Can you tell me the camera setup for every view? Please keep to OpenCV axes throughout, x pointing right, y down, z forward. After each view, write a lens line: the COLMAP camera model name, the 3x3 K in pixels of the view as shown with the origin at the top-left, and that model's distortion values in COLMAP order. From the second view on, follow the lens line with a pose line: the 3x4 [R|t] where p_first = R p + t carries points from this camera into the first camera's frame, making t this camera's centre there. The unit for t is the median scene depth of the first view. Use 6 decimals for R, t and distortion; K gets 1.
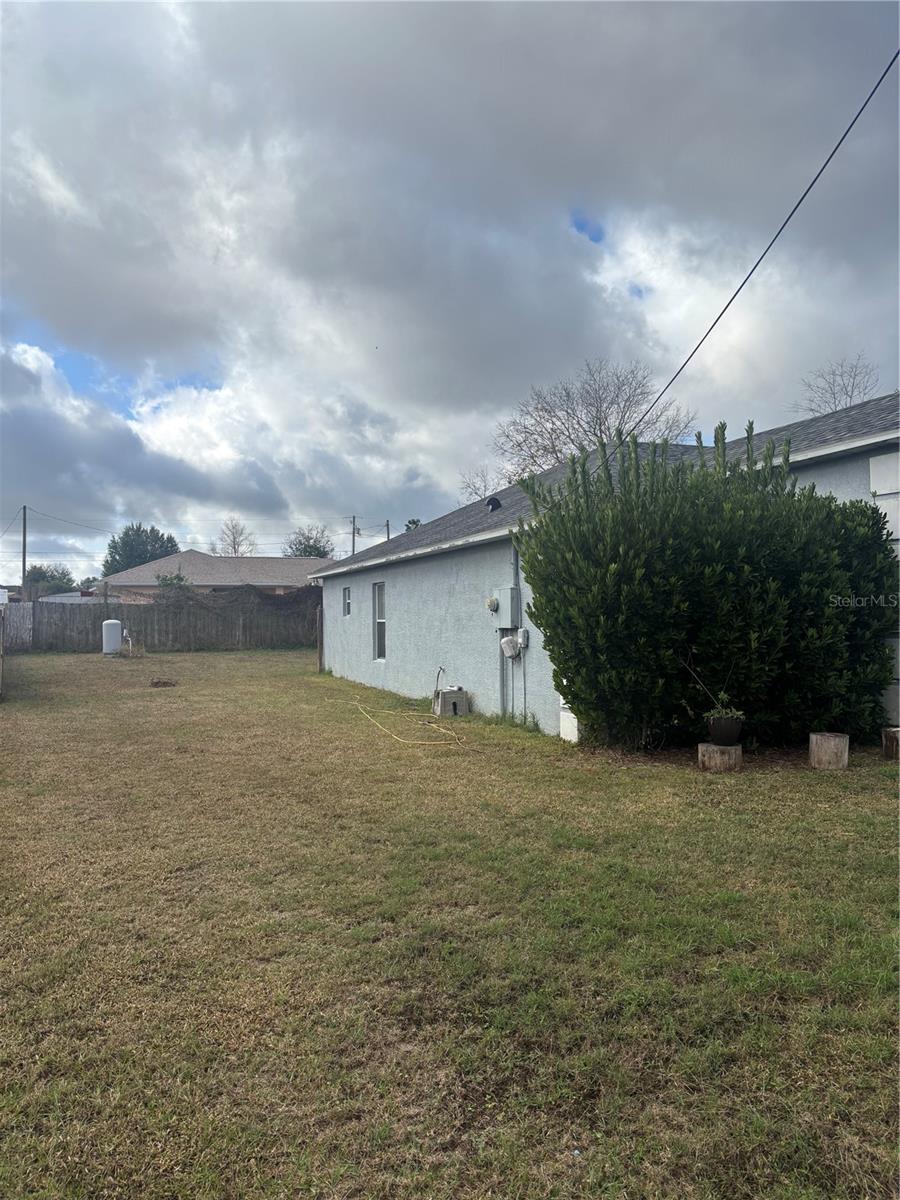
lens RADIAL K [[887.9, 0, 446.5], [0, 887.9, 596.6], [0, 0, 1]] dist [0.033400, -0.000466]
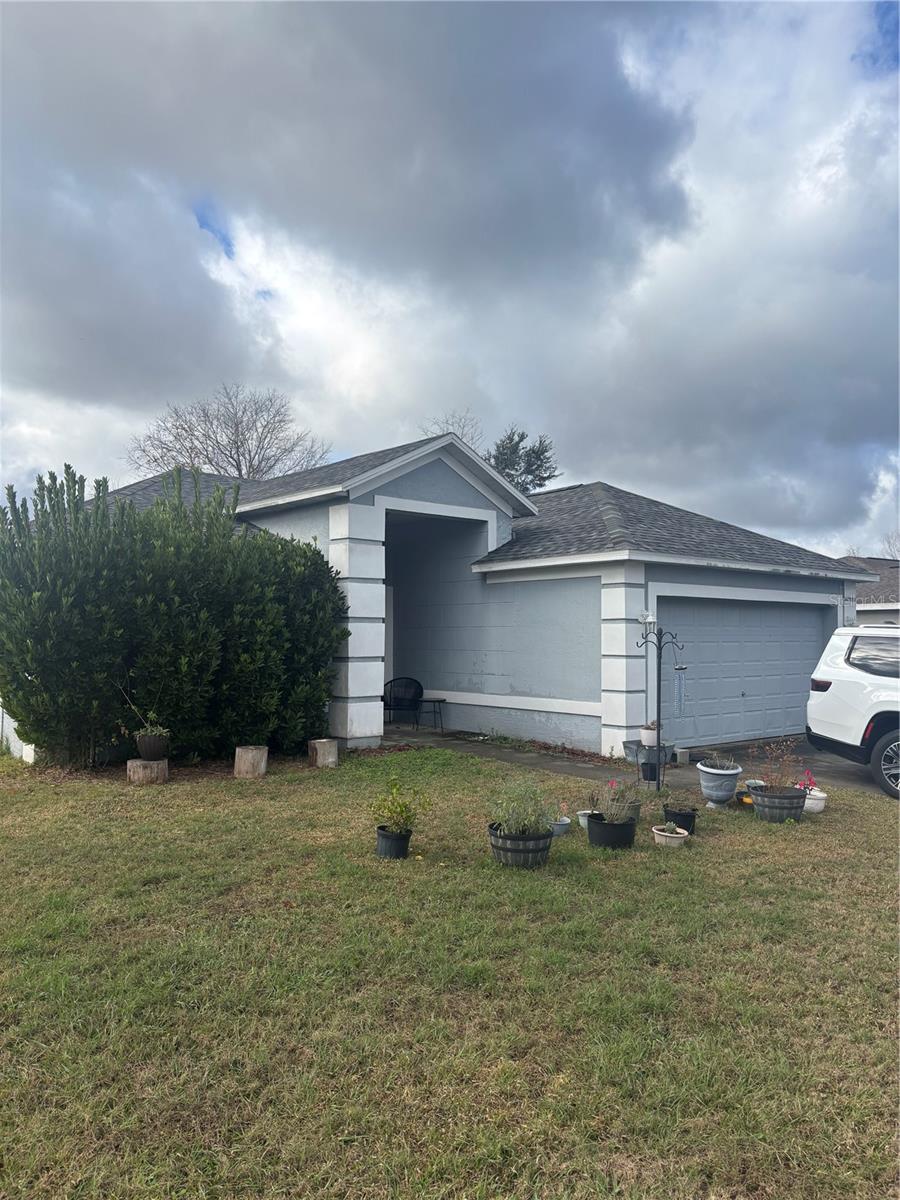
lens RADIAL K [[887.9, 0, 451.0], [0, 887.9, 600.2], [0, 0, 1]] dist [0.033400, -0.000466]
pose [[0.936652, 0.027659, 0.349168, 0.257727], [-0.020959, 0.999517, -0.022953, -0.012101], [-0.349634, 0.014180, 0.936779, -0.151453]]
